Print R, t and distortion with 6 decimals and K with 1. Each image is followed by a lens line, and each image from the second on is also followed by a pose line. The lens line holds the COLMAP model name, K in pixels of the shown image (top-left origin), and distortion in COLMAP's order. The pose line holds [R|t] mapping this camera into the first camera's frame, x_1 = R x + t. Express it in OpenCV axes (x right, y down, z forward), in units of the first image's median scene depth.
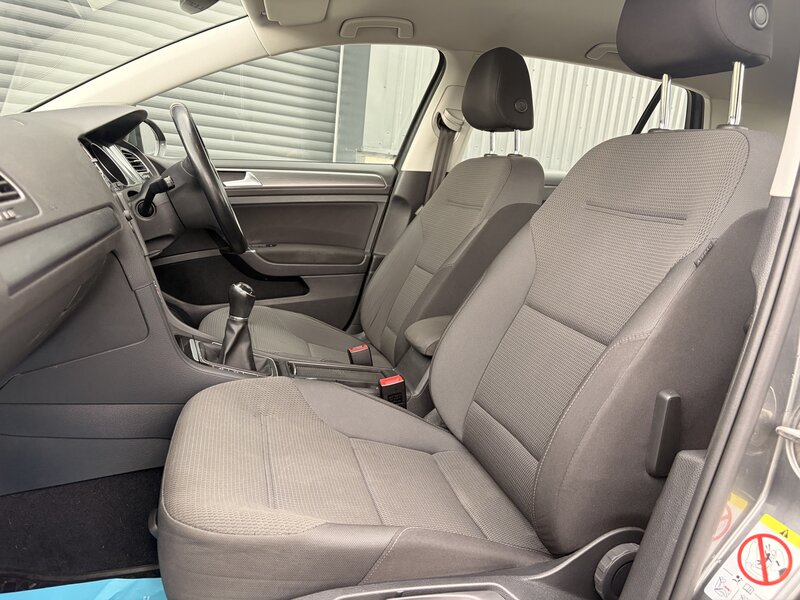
lens RADIAL K [[597.8, 0, 401.5], [0, 597.8, 295.2], [0, 0, 1]] dist [0.045252, -0.052927]
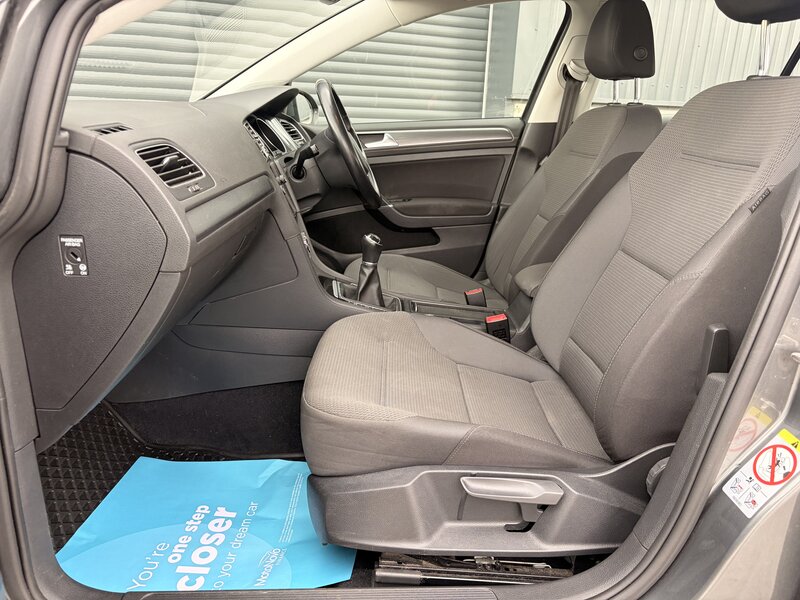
lens RADIAL K [[603.3, 0, 401.4], [0, 603.3, 299.3], [0, 0, 1]] dist [0.051257, -0.078022]
pose [[0.965634, 0.017320, -0.259329, 0.101981], [0.005150, 0.996306, 0.085719, 0.007306], [0.259856, -0.084109, 0.961977, -0.145812]]
